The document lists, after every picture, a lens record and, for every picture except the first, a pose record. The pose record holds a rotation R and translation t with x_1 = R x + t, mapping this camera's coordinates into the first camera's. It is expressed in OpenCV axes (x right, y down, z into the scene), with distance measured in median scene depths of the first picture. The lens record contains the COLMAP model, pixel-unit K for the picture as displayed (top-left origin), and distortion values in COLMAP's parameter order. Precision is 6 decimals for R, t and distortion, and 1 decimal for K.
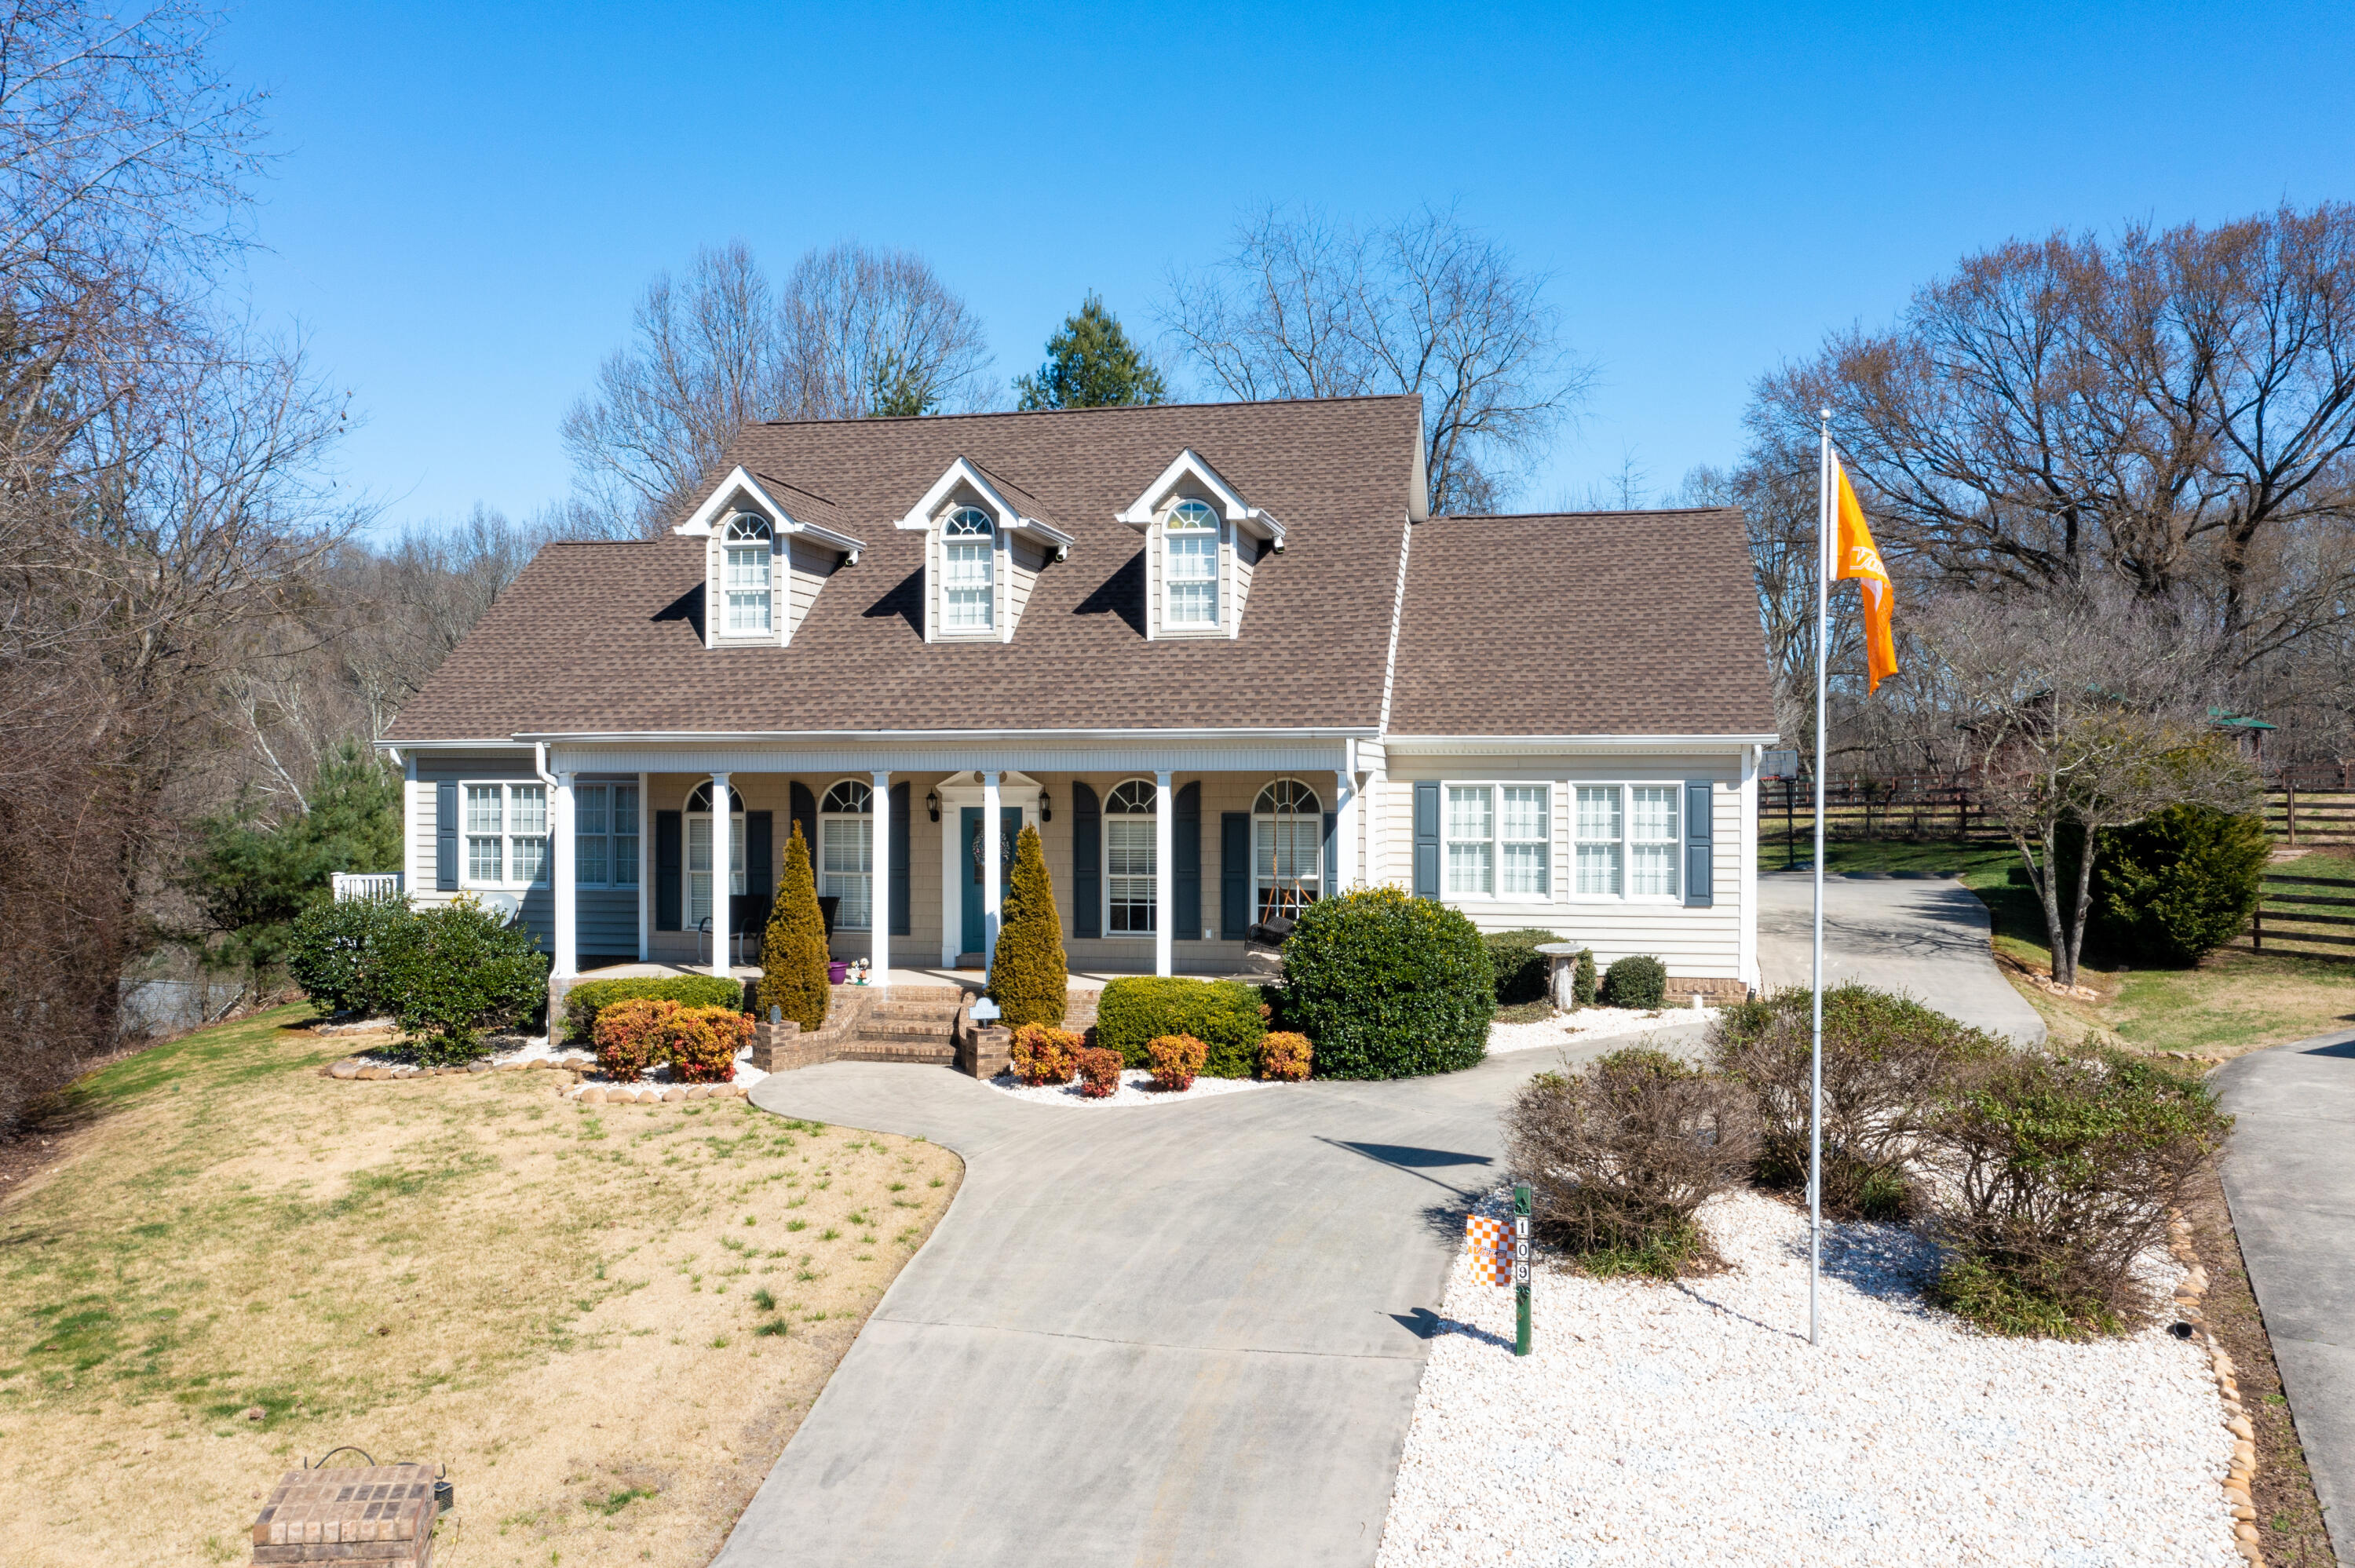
lens RADIAL K [[1873.4, 0, 1182.1], [0, 1873.4, 781.1], [0, 0, 1]] dist [-0.002696, 0.008109]
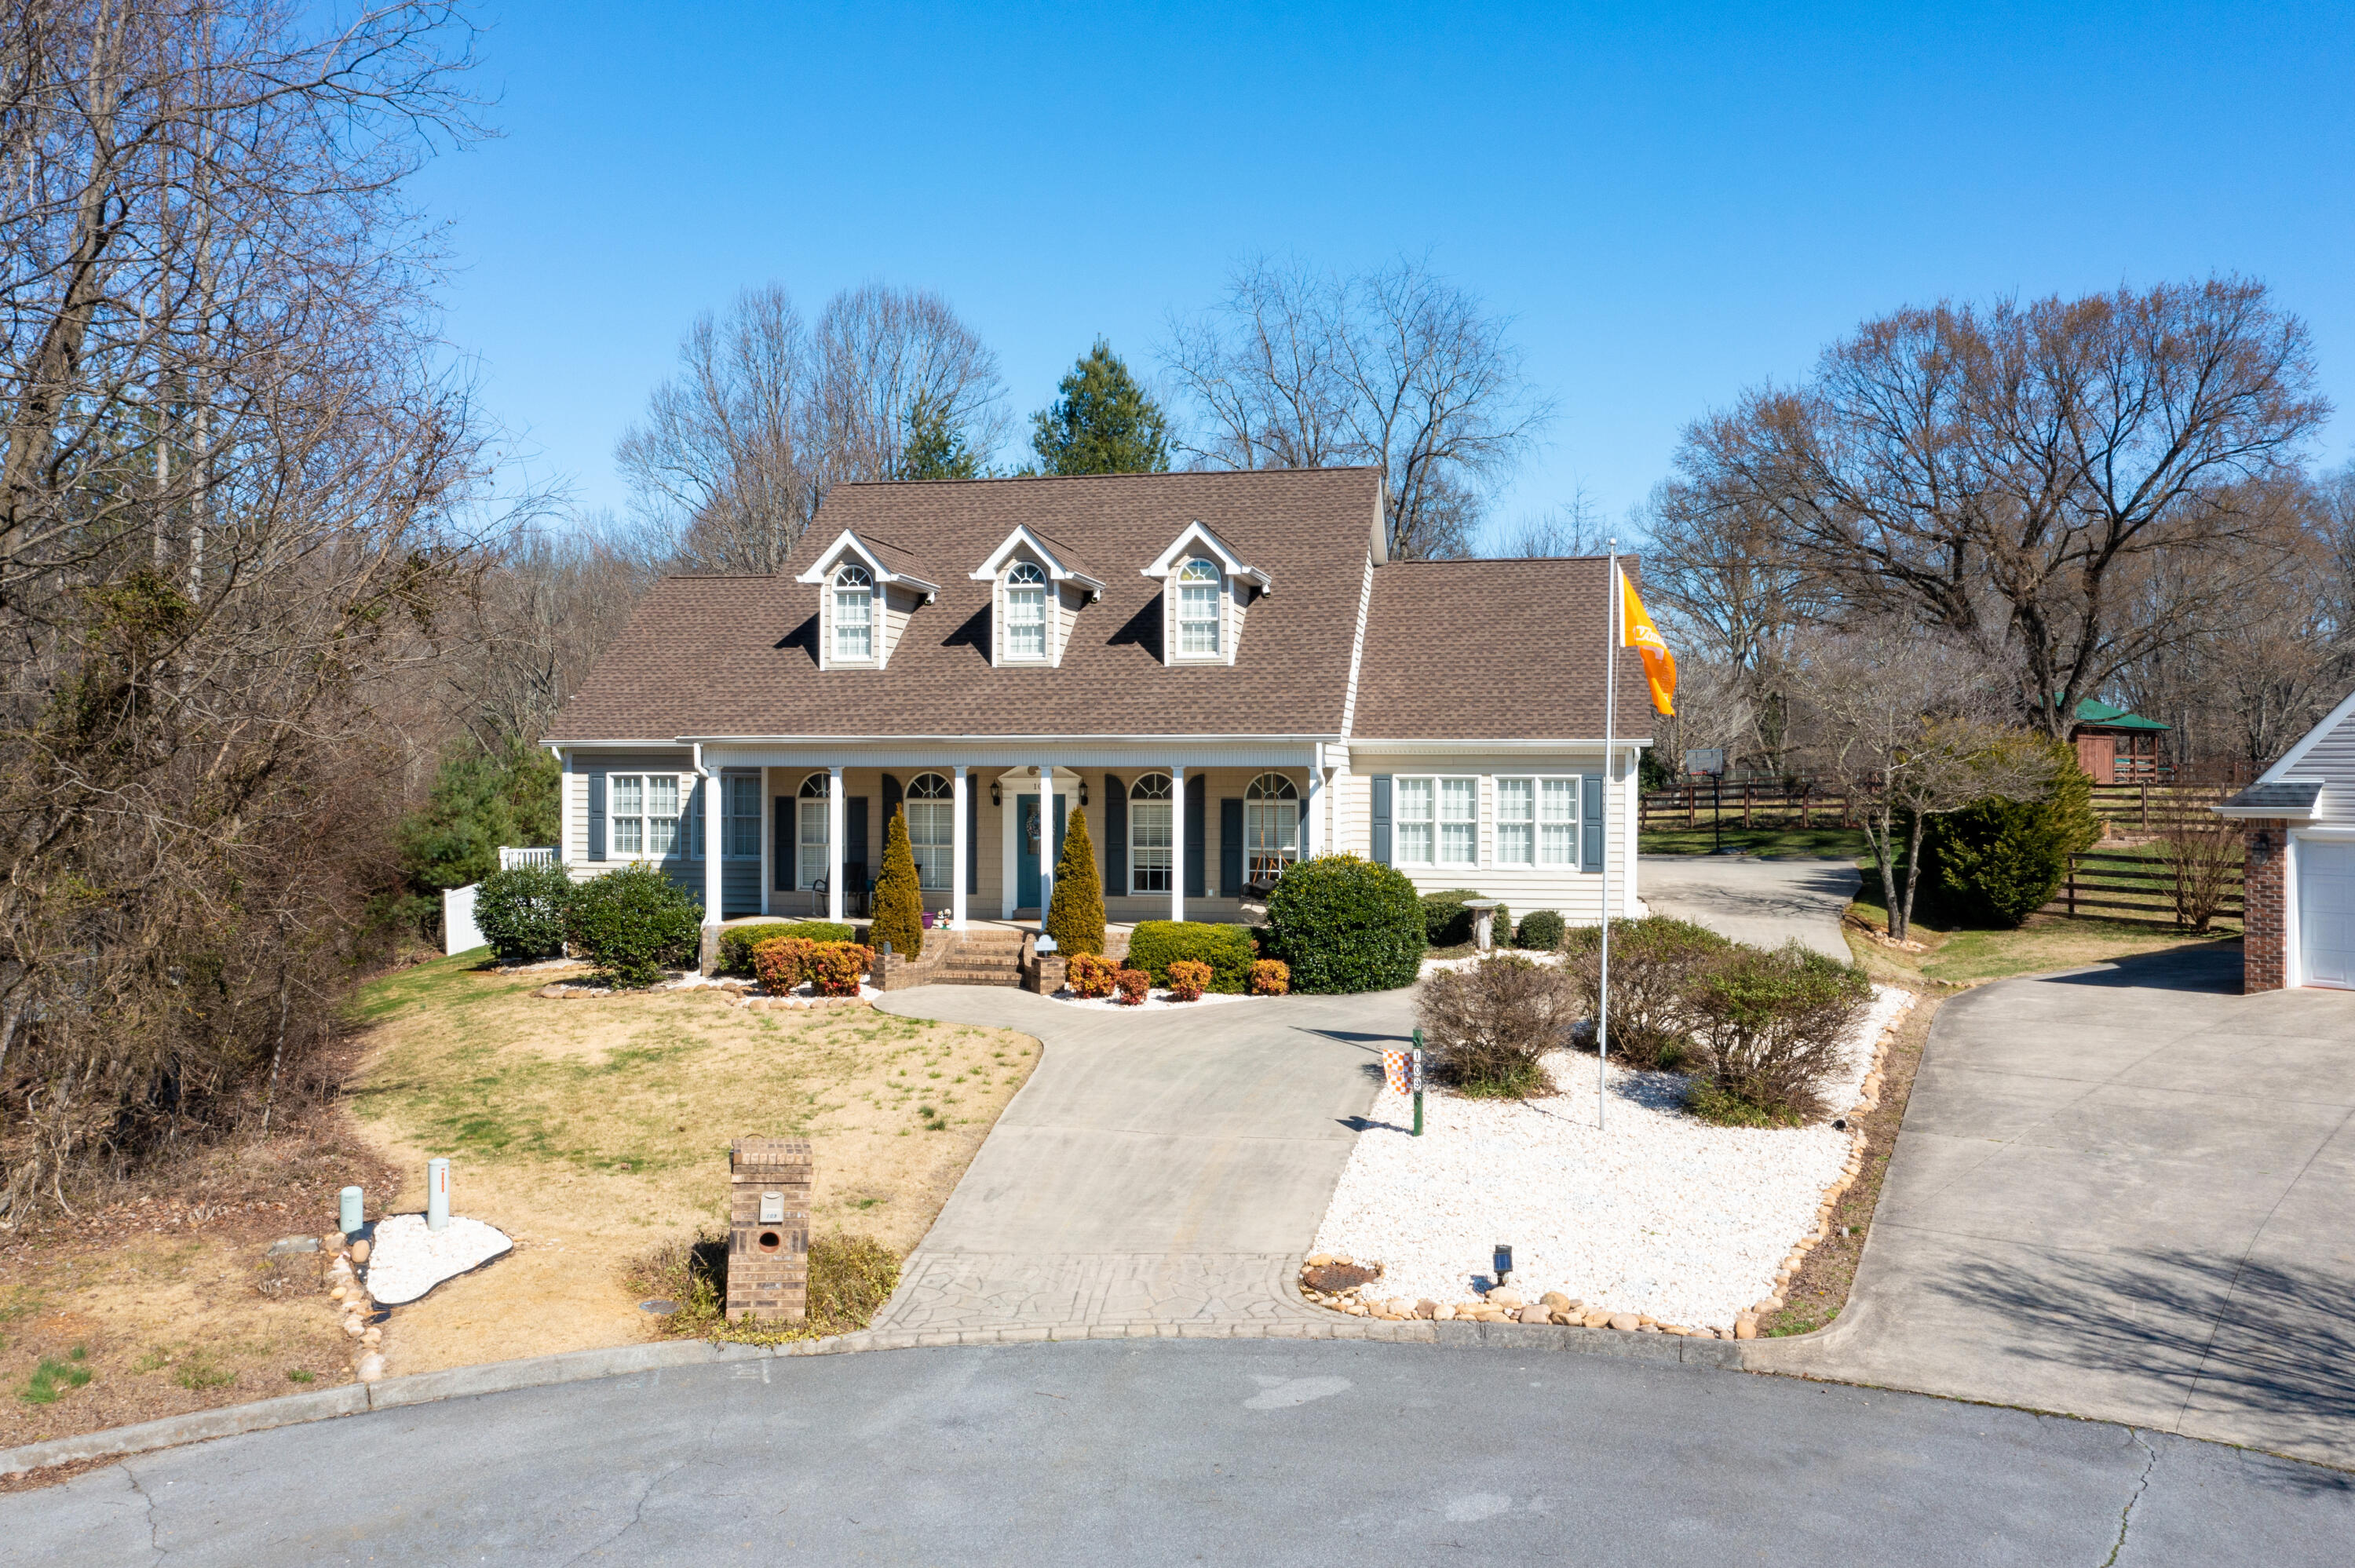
lens RADIAL K [[1873.4, 0, 1182.1], [0, 1873.4, 781.1], [0, 0, 1]] dist [-0.002696, 0.008109]
pose [[0.999982, 0.001825, 0.005632, -0.012903], [-0.001839, 0.999995, 0.002503, 0.001548], [-0.005628, -0.002513, 0.999981, -0.287631]]
